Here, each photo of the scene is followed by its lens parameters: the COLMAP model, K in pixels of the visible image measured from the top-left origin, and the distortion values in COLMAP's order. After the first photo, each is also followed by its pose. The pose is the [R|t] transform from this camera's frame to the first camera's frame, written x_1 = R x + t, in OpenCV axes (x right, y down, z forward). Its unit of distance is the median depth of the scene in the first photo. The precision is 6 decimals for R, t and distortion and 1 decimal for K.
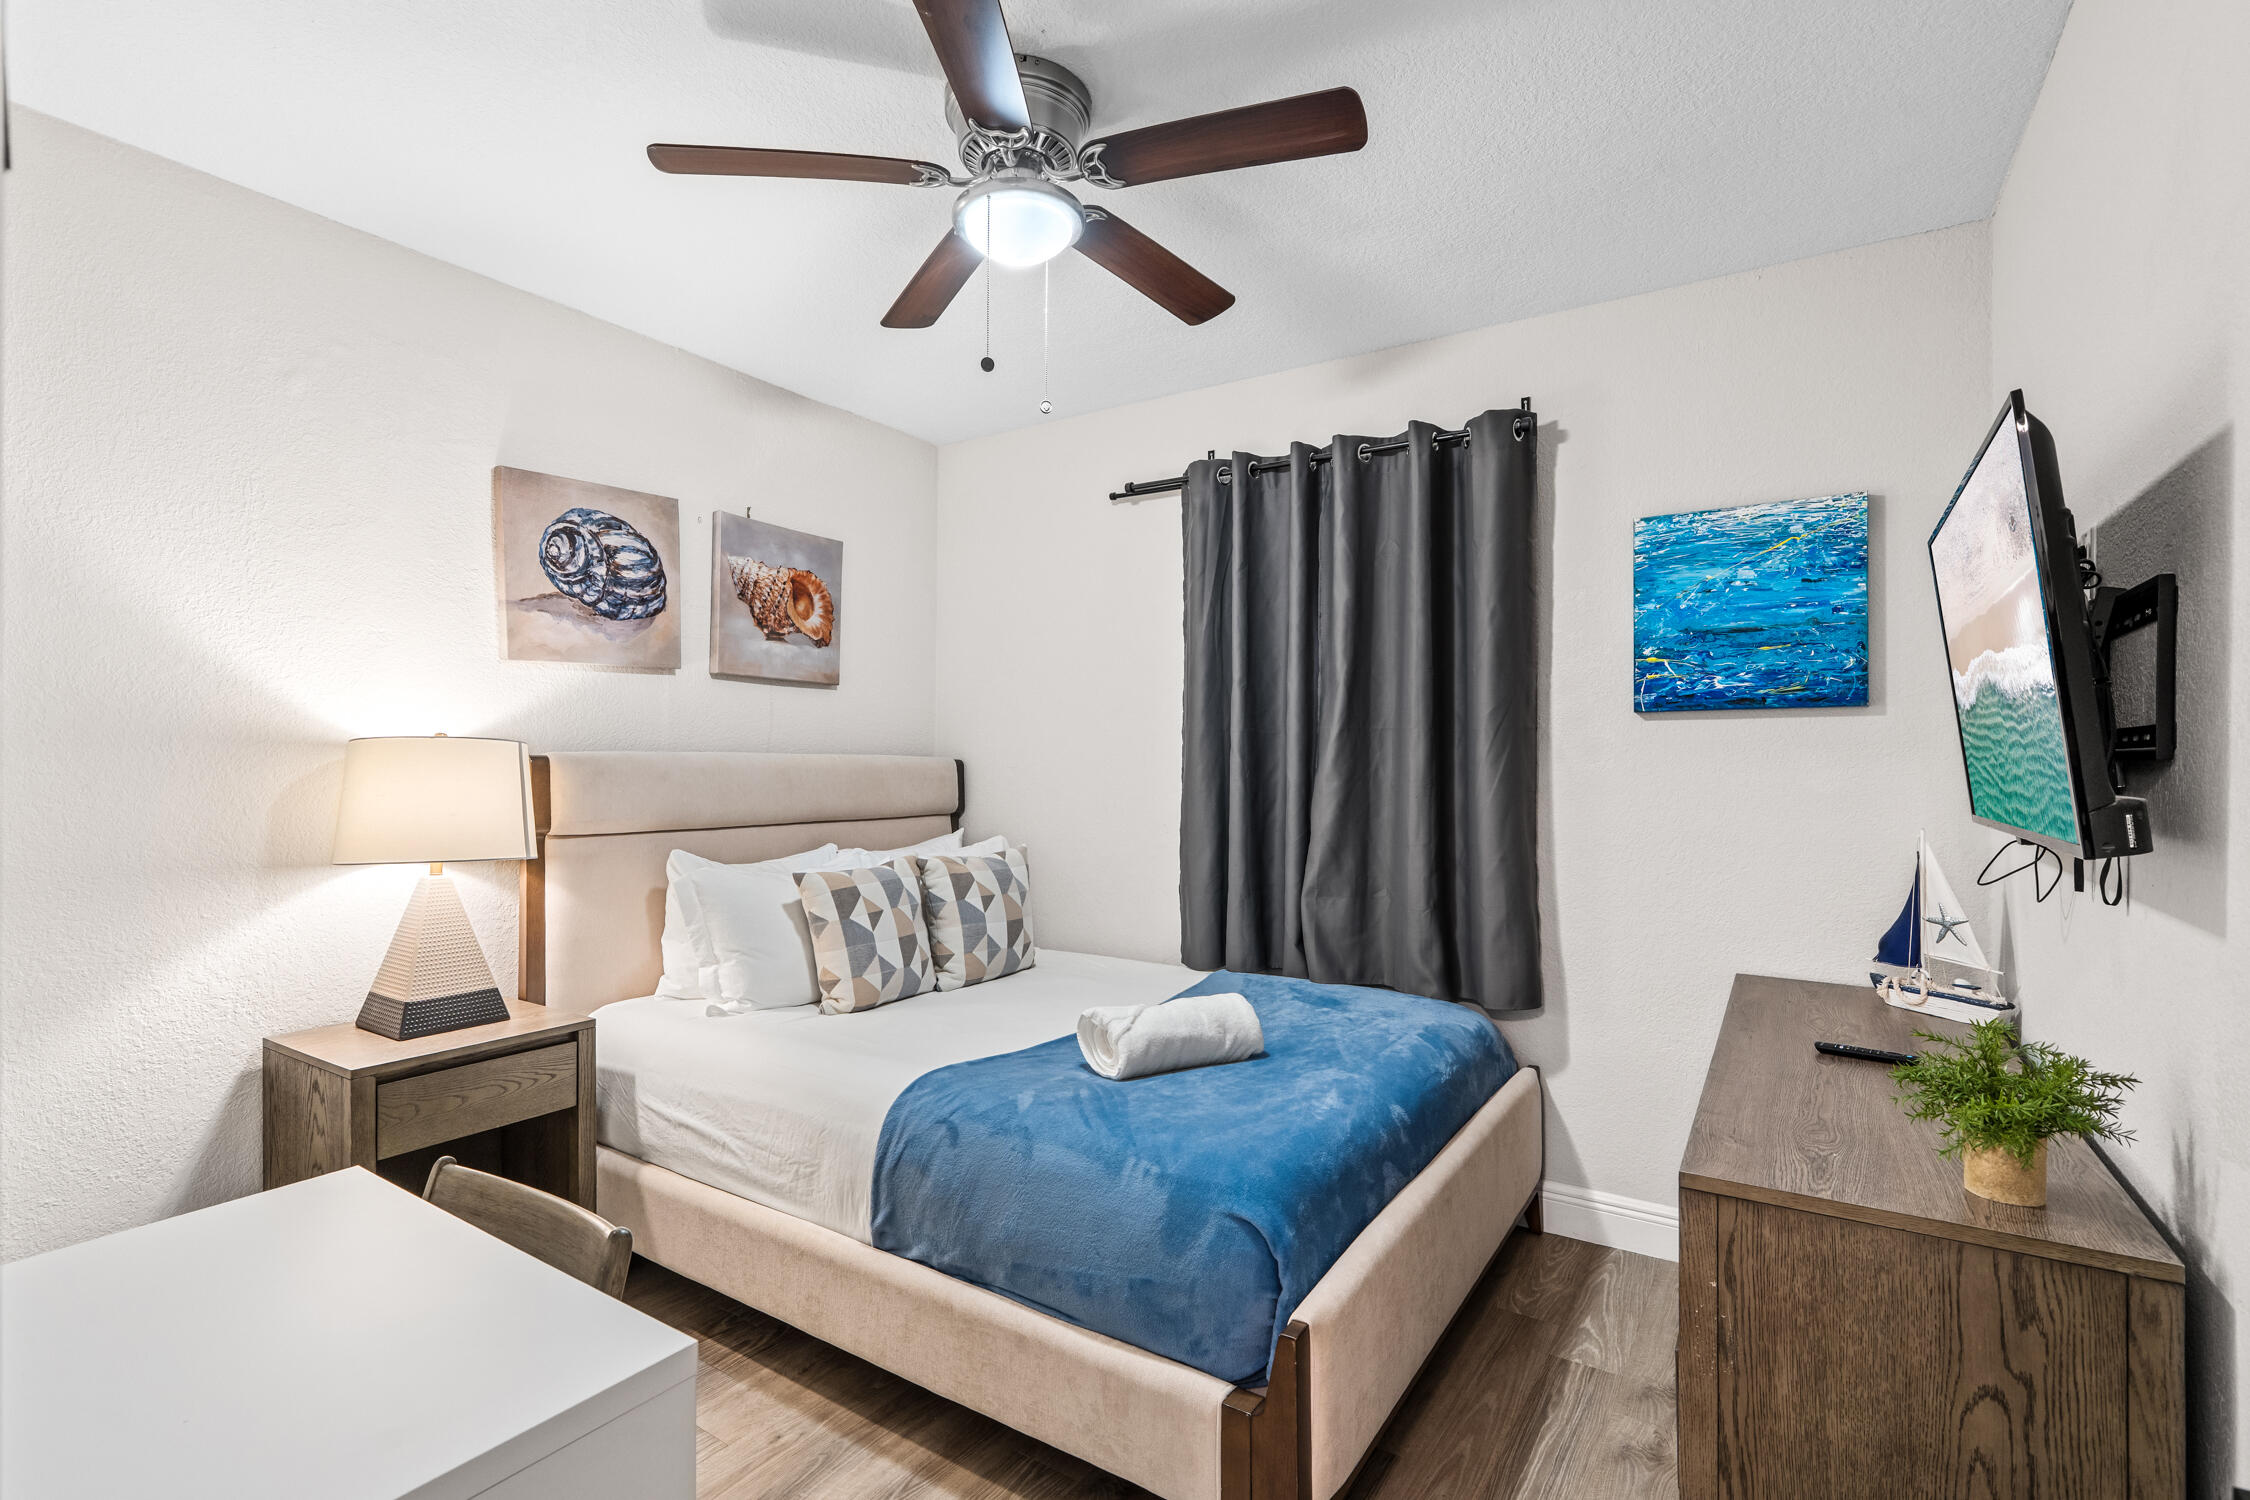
lens RADIAL K [[1017.7, 0, 1066.7], [0, 1017.7, 761.9], [0, 0, 1]] dist [-0.011176, 0.006684]
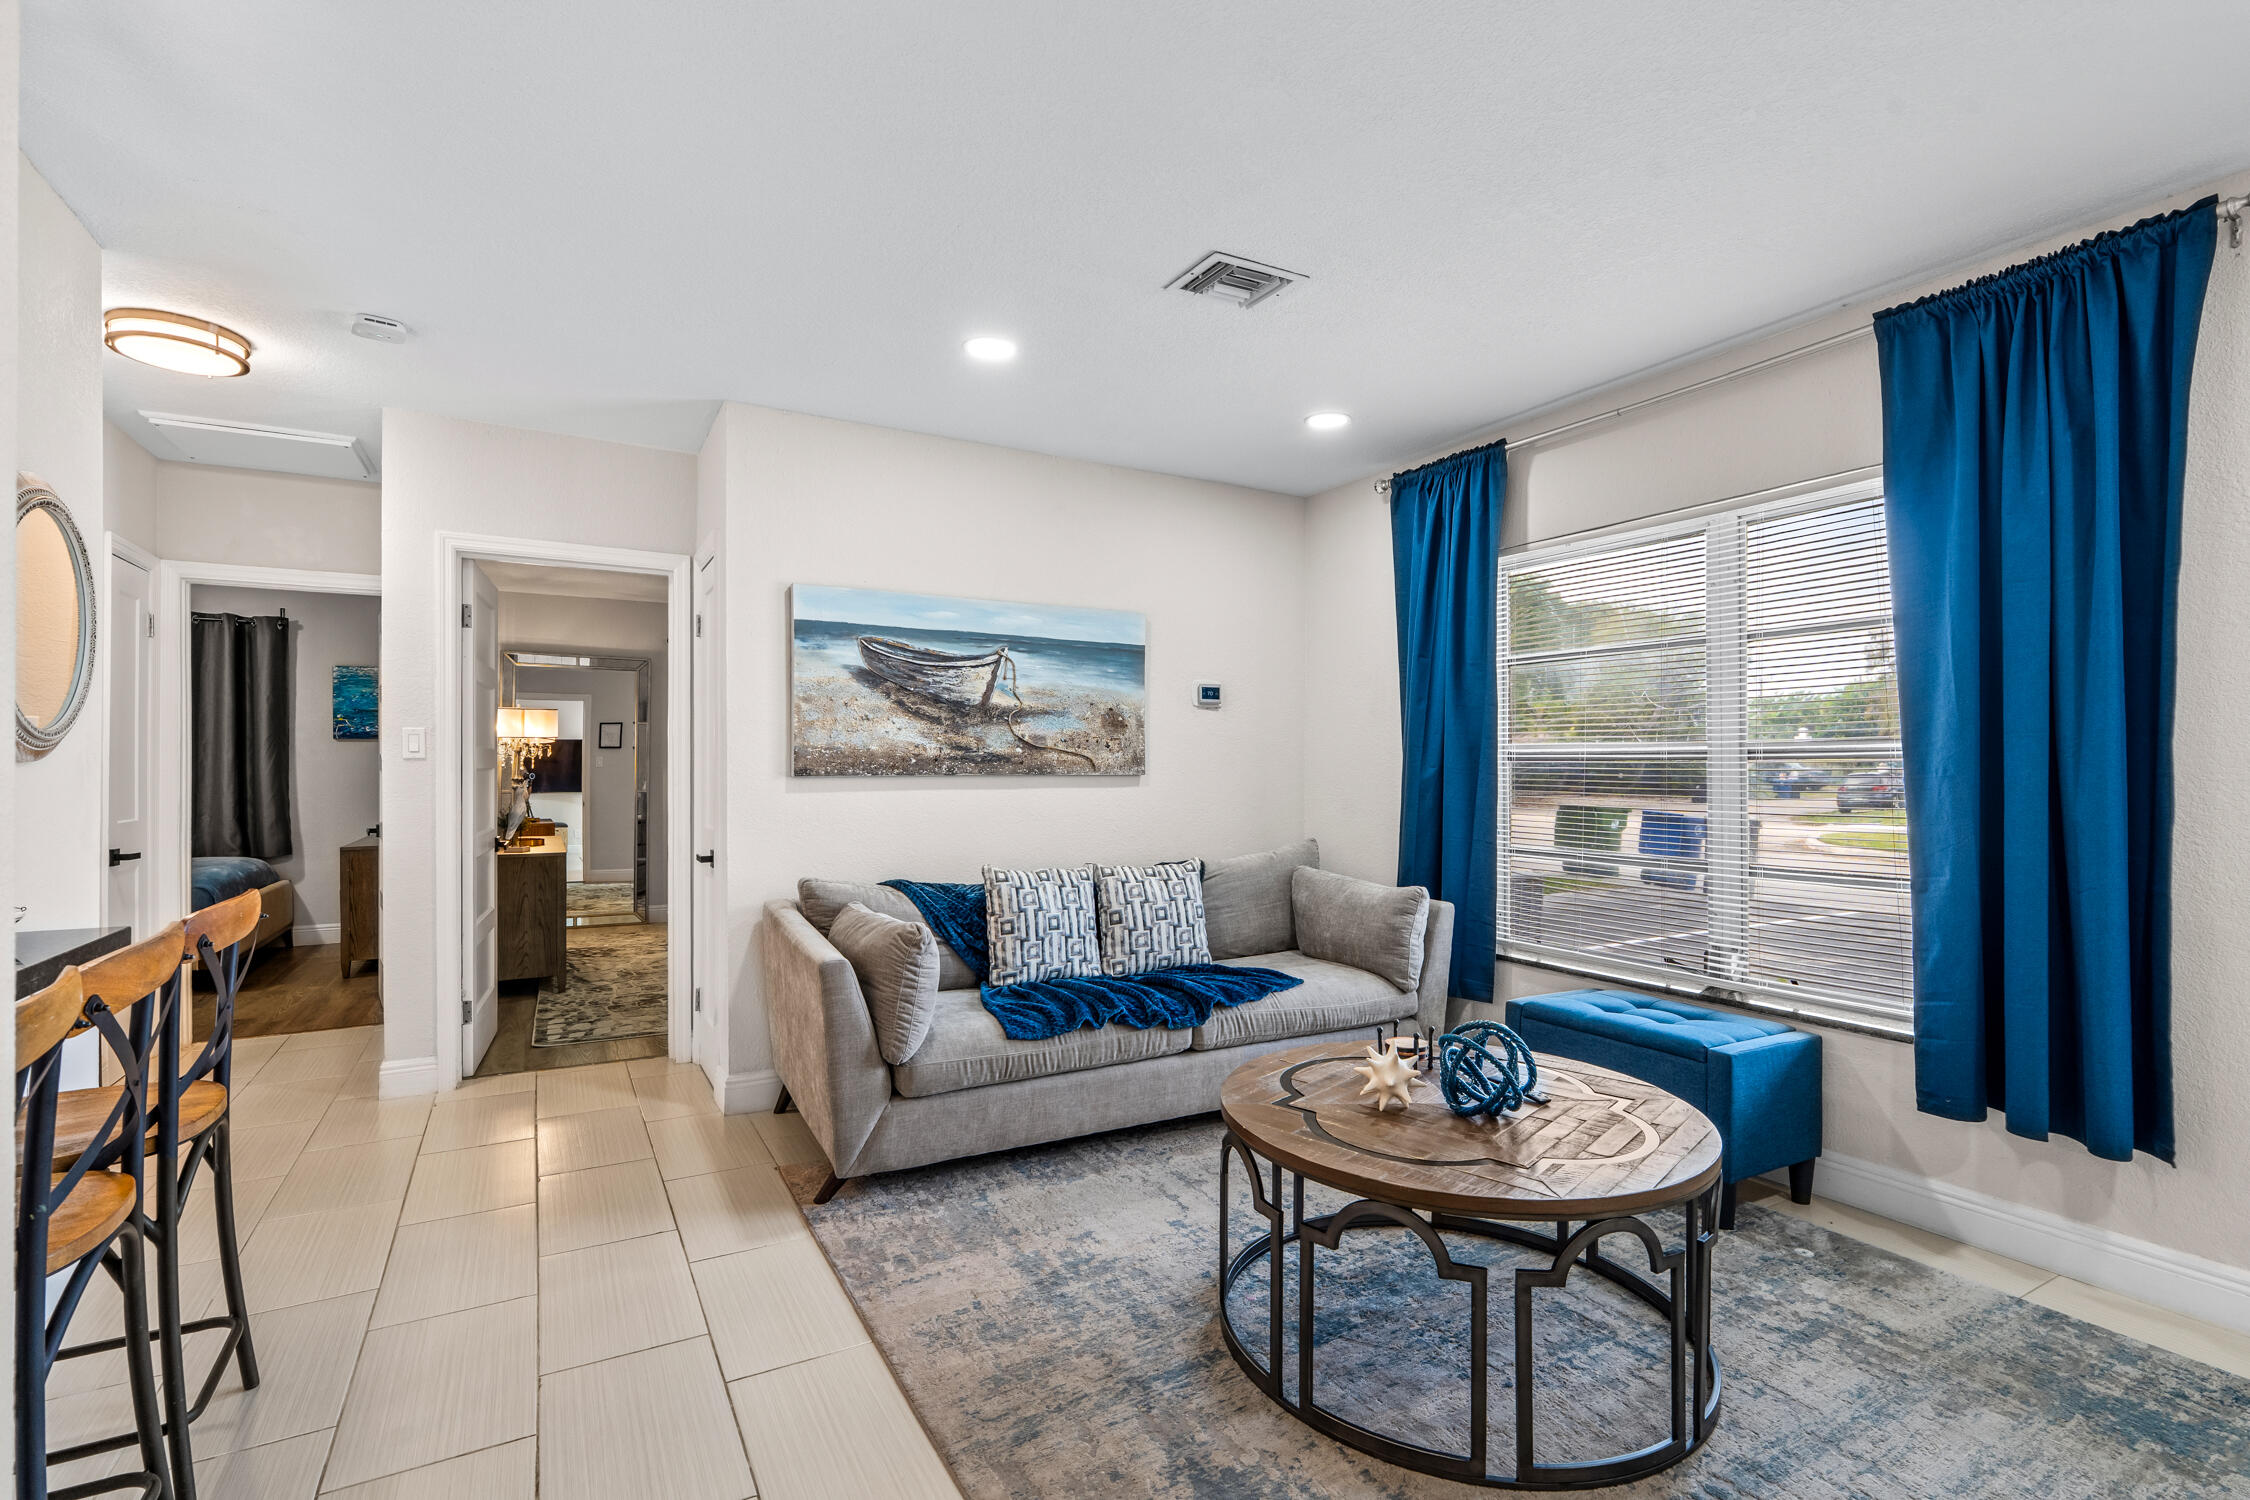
lens RADIAL K [[1017.7, 0, 1110.8], [0, 1017.7, 762.2], [0, 0, 1]] dist [-0.011176, 0.006684]
pose [[0.429580, -0.004502, 0.903017, -0.976517], [-0.000689, 0.999986, 0.005313, 0.000671], [-0.903028, -0.002904, 0.429571, -2.013416]]
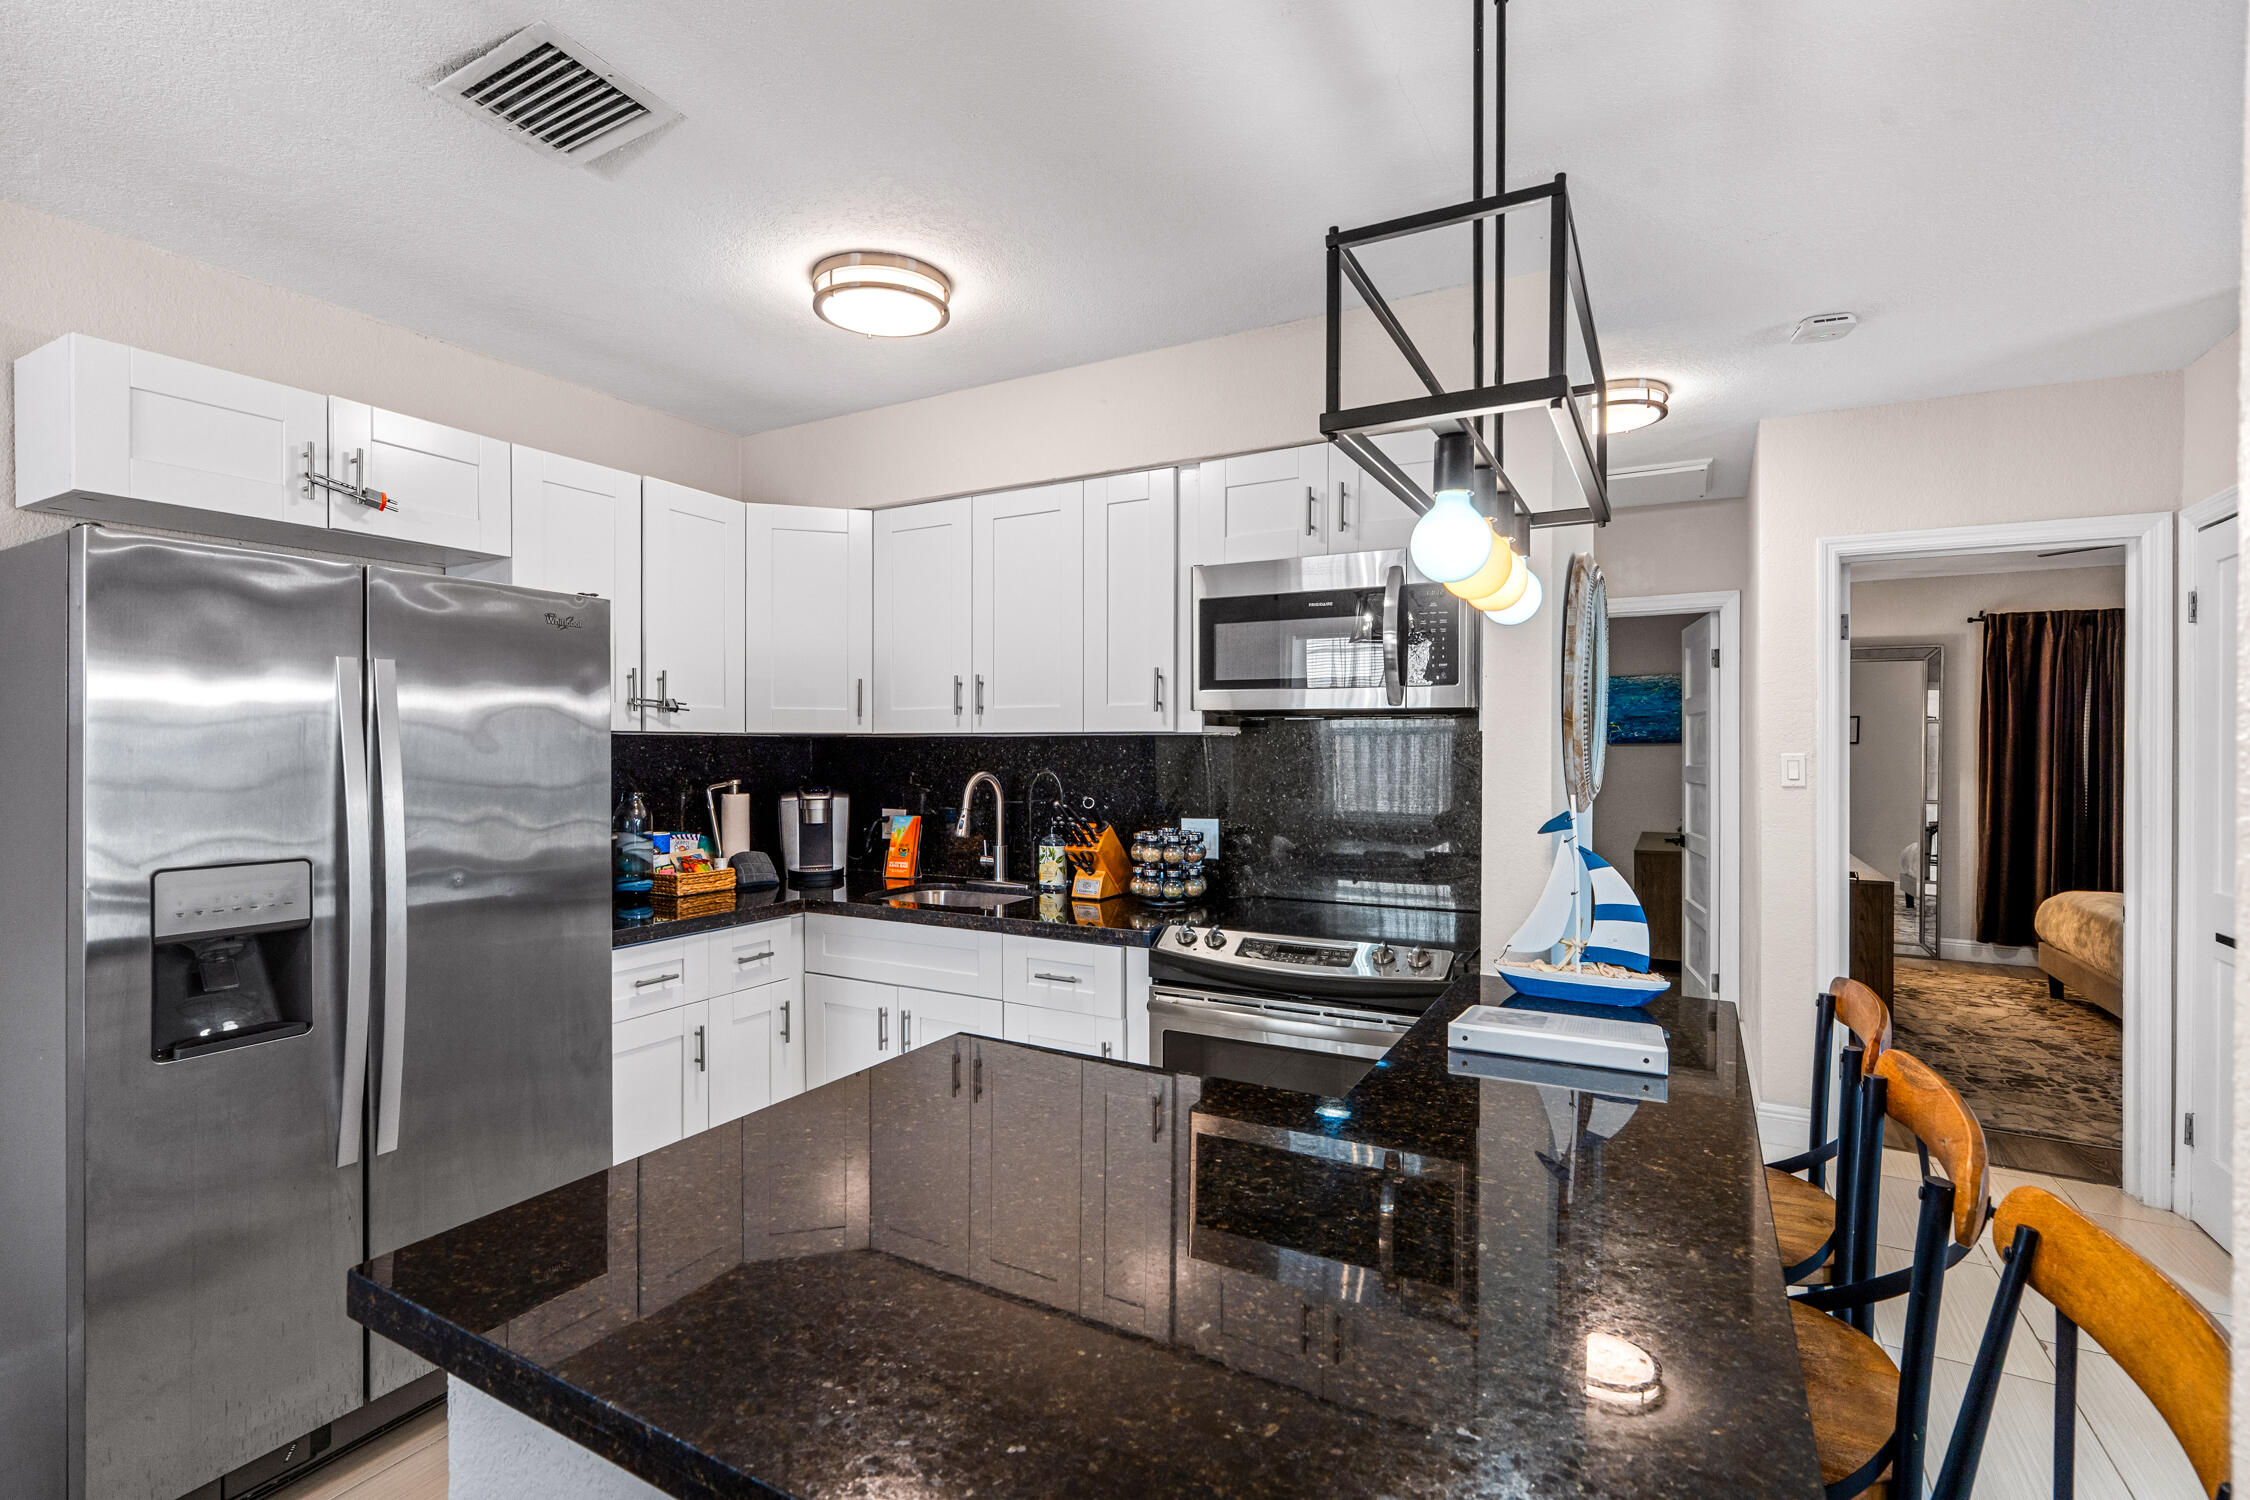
lens RADIAL K [[1017.7, 0, 1114.7], [0, 1017.7, 752.1], [0, 0, 1]] dist [-0.011176, 0.006684]
pose [[0.994334, -0.006663, 0.106094, -1.143467], [0.005610, 0.999932, 0.010219, -0.064403], [-0.106154, -0.009566, 0.994304, -1.722795]]
